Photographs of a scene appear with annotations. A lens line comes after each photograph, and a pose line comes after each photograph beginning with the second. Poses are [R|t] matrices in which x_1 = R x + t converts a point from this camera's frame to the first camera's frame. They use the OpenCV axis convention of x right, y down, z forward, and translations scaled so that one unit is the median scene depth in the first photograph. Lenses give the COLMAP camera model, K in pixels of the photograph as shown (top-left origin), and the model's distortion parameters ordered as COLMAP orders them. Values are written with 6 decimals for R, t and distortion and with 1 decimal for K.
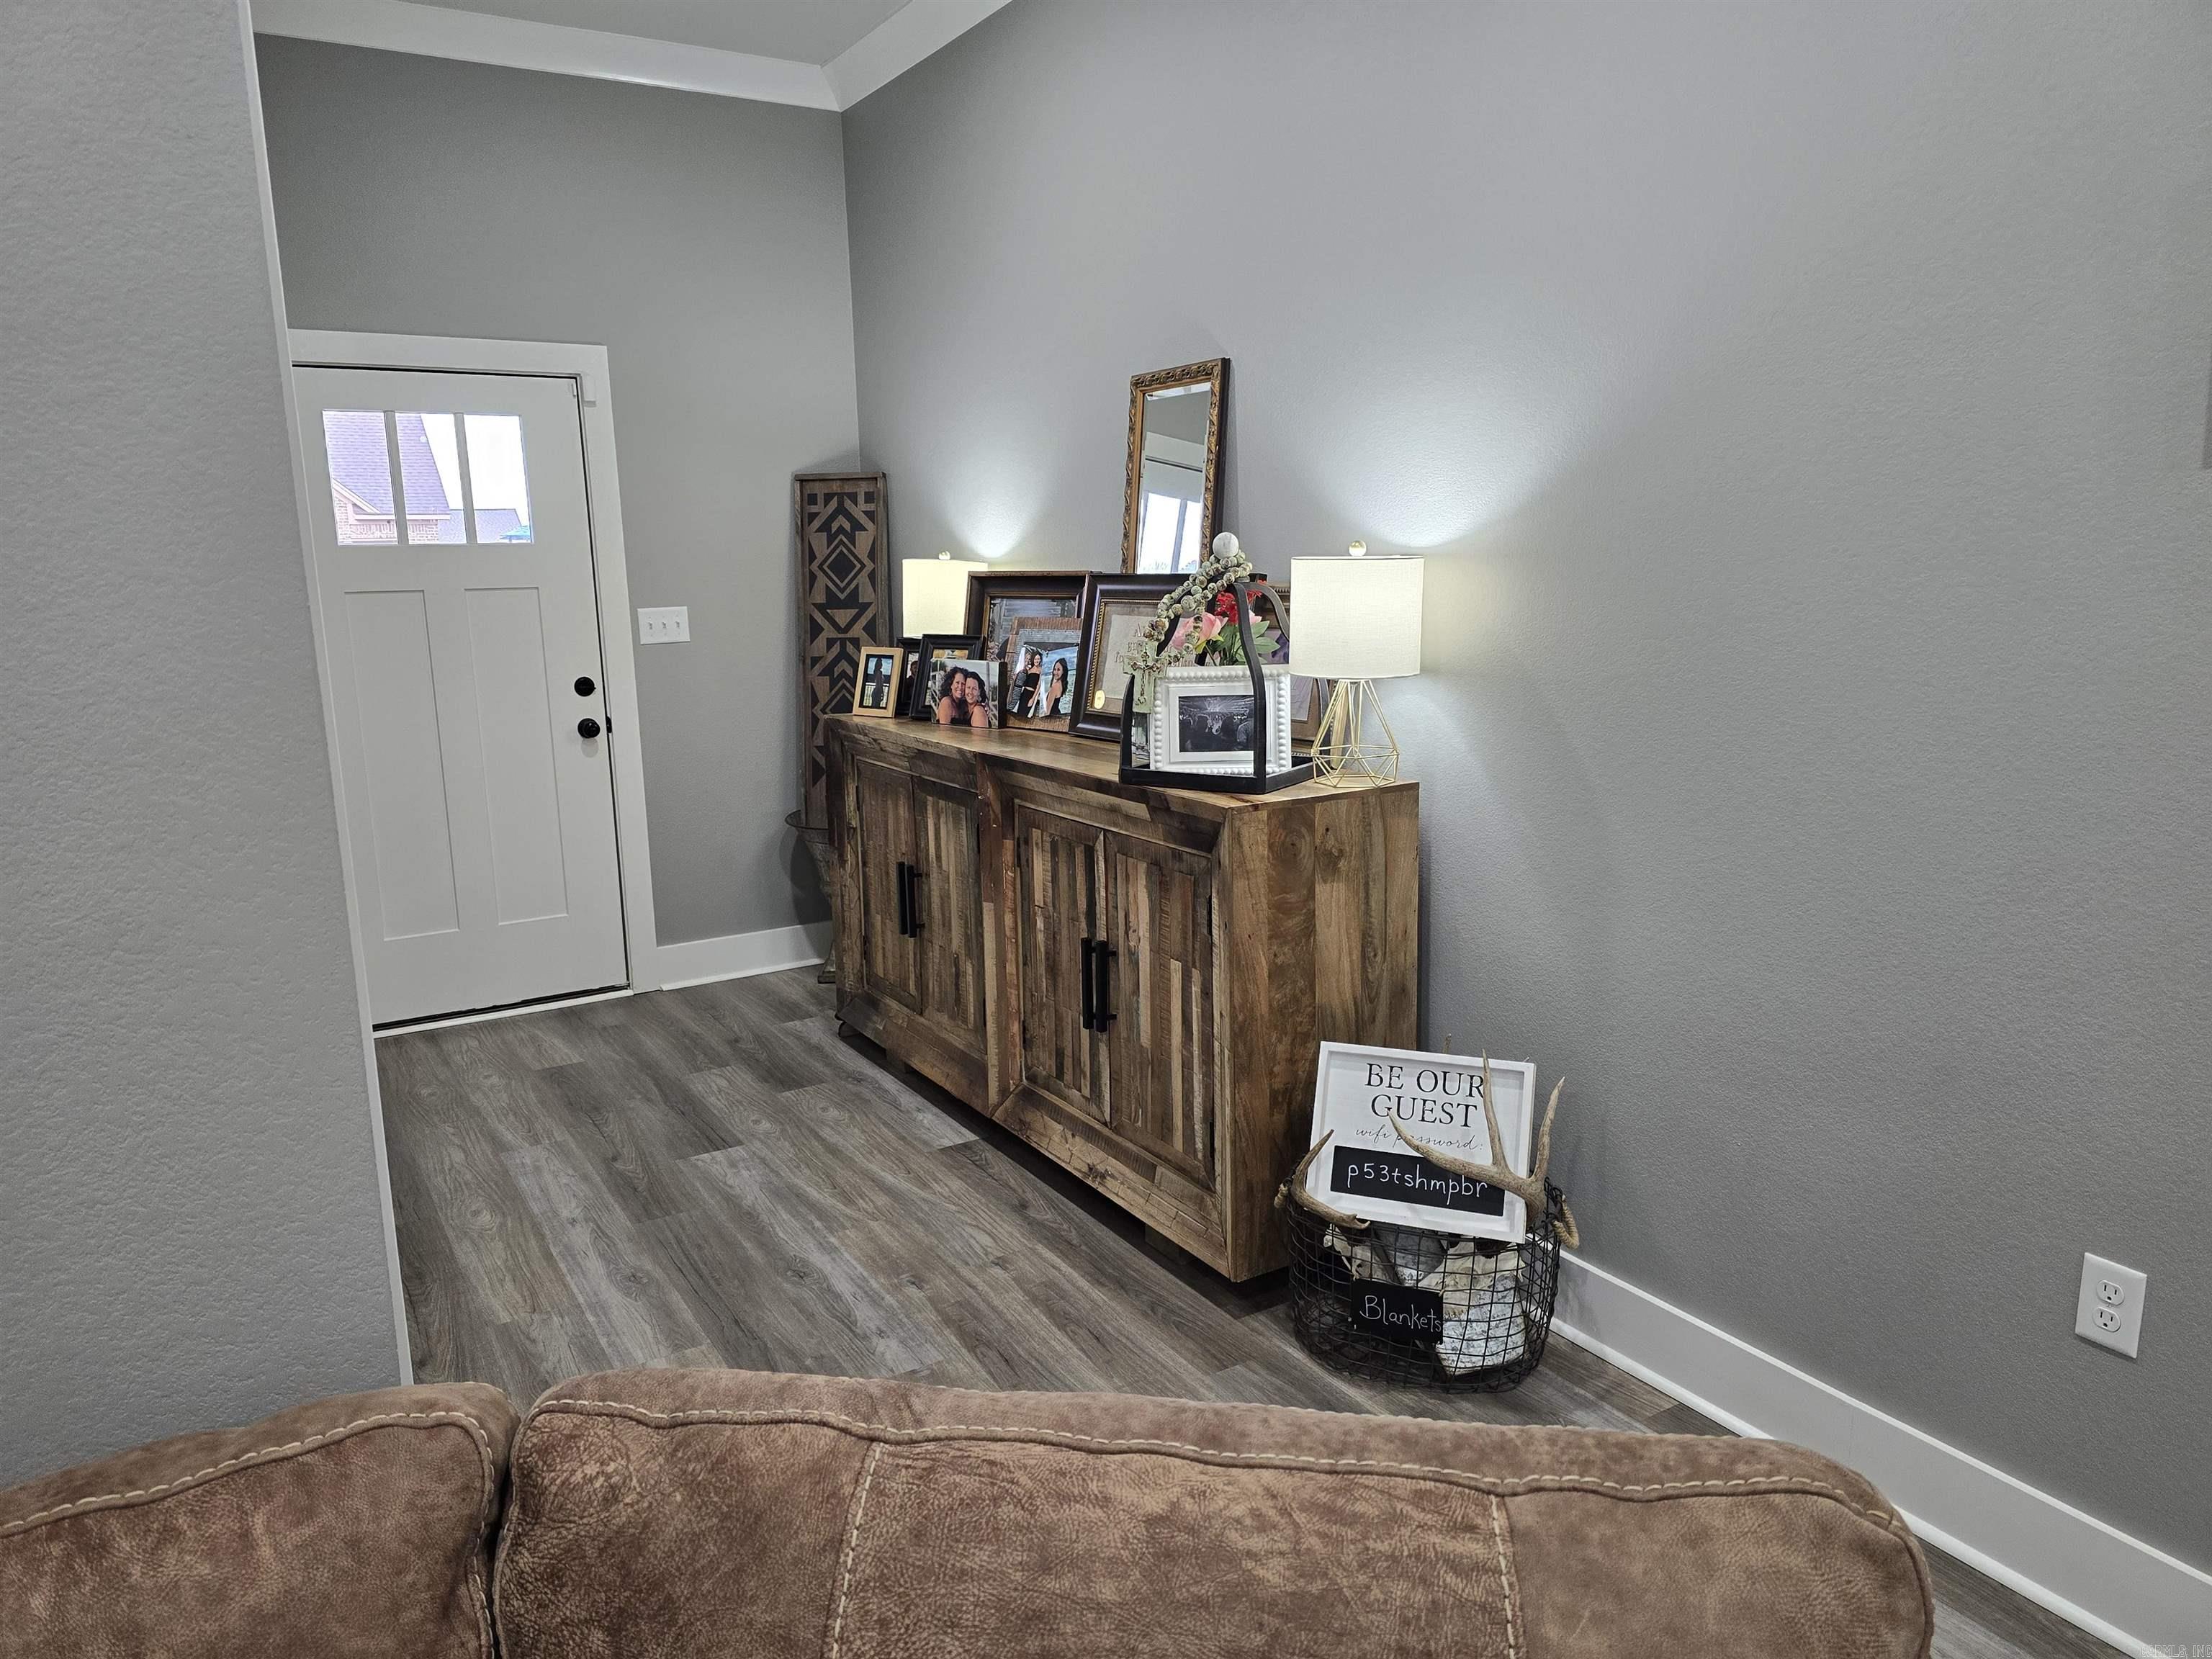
lens RADIAL K [[1502.9, 0, 1086.6], [0, 1502.9, 819.3], [0, 0, 1]] dist [0.041891, -0.021742]
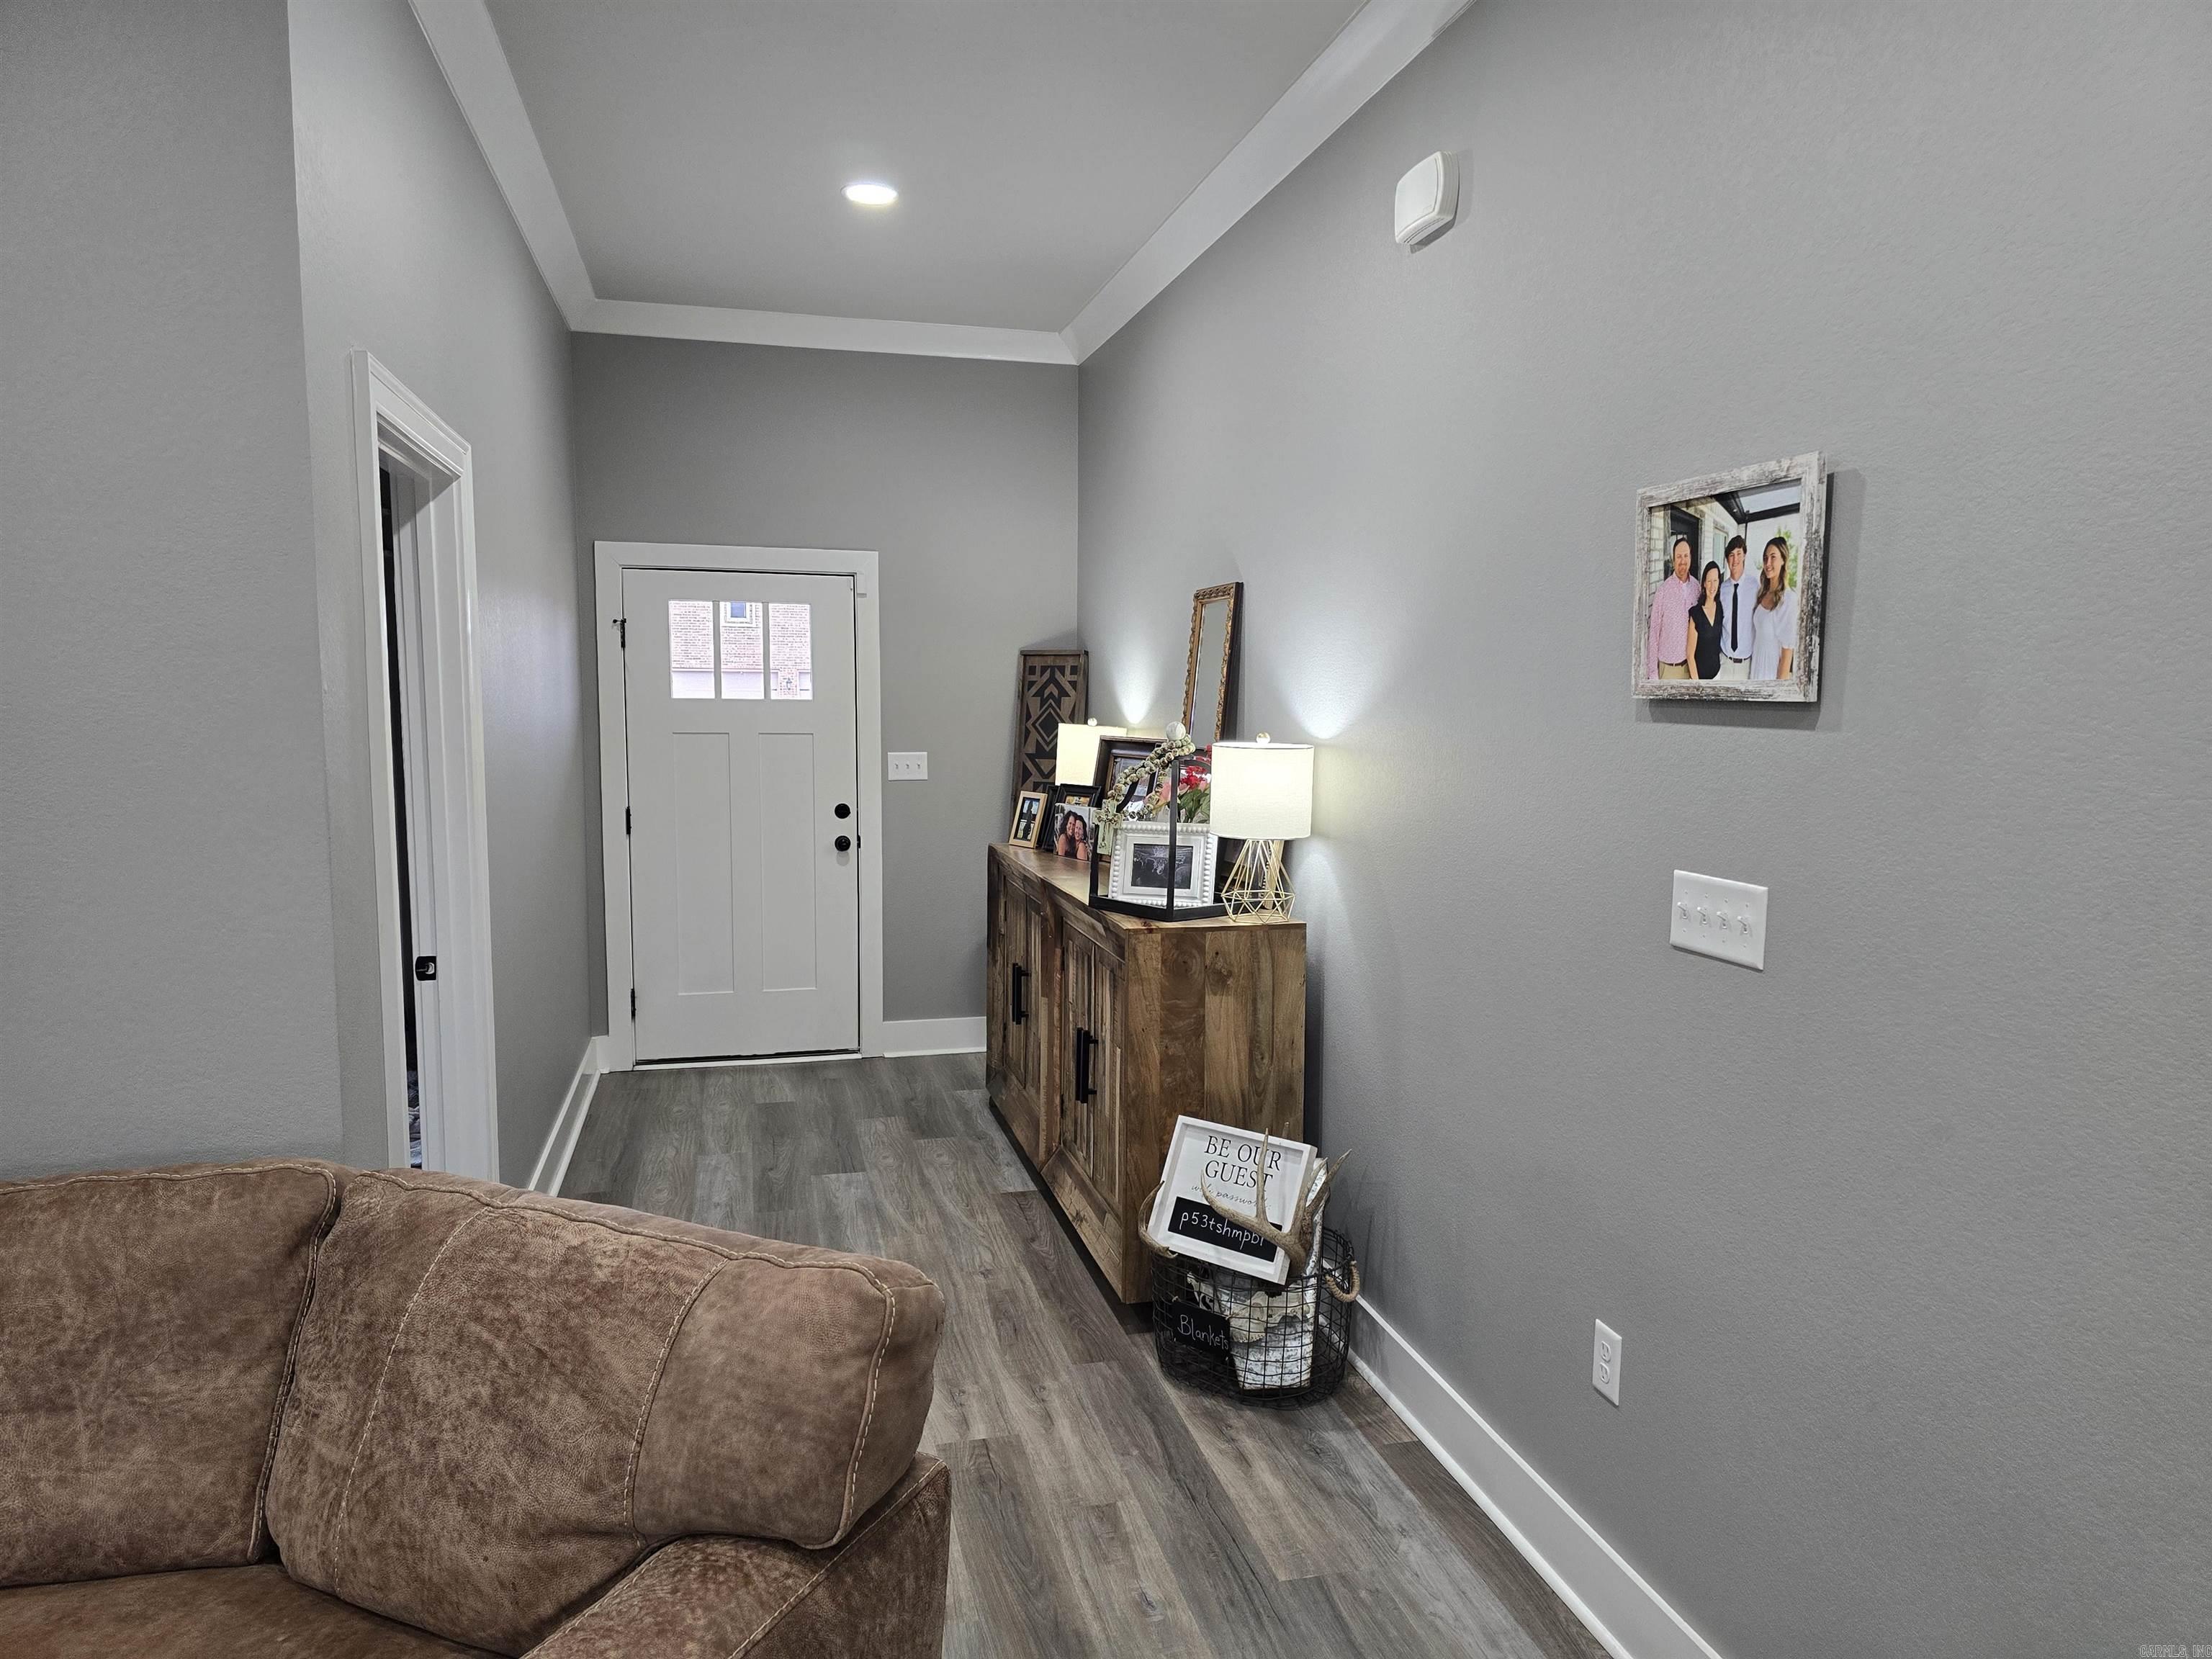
lens RADIAL K [[1502.9, 0, 1120.9], [0, 1502.9, 834.4], [0, 0, 1]] dist [0.041891, -0.021742]
pose [[0.957017, 0.058622, -0.284045, 0.361978], [-0.081337, 0.994307, -0.068839, 0.000644], [0.278393, 0.088984, 0.956336, -0.213155]]
